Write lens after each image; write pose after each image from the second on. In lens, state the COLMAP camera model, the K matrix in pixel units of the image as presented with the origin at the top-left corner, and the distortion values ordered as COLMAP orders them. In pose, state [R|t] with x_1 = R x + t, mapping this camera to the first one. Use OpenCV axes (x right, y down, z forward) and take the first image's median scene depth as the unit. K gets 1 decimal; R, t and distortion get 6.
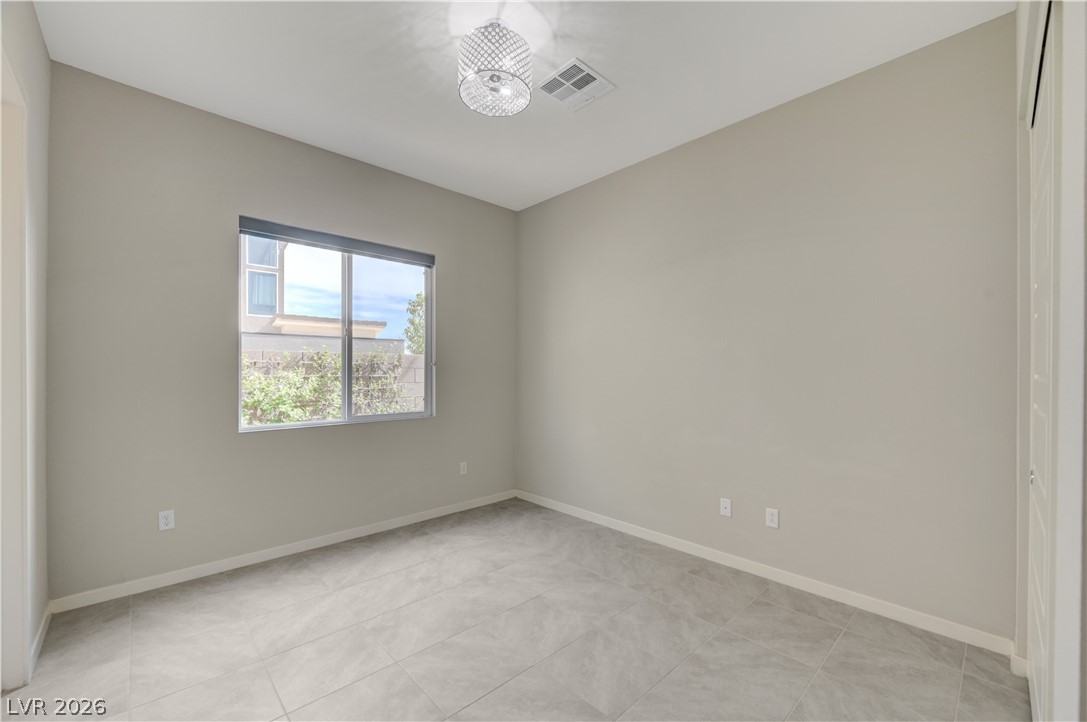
lens RADIAL K [[440.0, 0, 549.4], [0, 440.0, 374.9], [0, 0, 1]] dist [-0.009629, 0.000111]
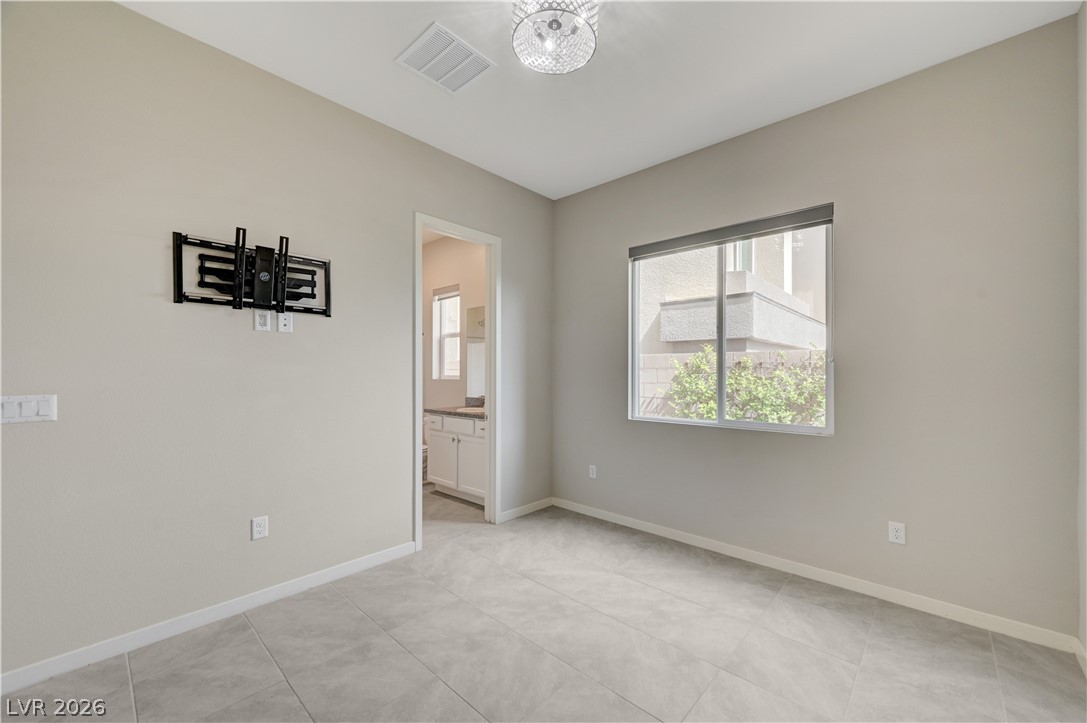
lens RADIAL K [[427.0, 0, 547.7], [0, 427.0, 369.3], [0, 0, 1]] dist [0.001711, 0.000409]
pose [[0.060027, -0.007009, -0.998172, 0.571270], [-0.010697, 0.999913, -0.007665, -0.000511], [0.998139, 0.011138, 0.059947, 0.774824]]
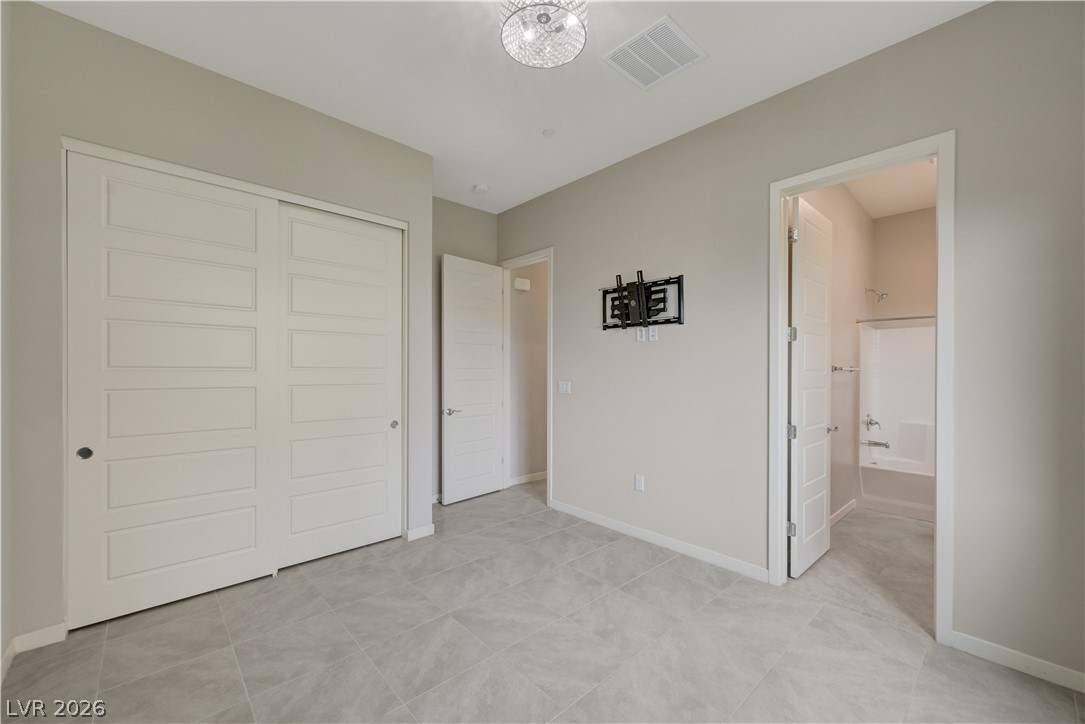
lens RADIAL K [[431.3, 0, 541.6], [0, 431.3, 370.4], [0, 0, 1]] dist [0.001064, 0.000222]
pose [[-0.999707, -0.008175, 0.022788, -0.117128], [-0.007876, 0.999882, 0.013181, -0.012207], [-0.022893, 0.012998, -0.999653, 1.511495]]
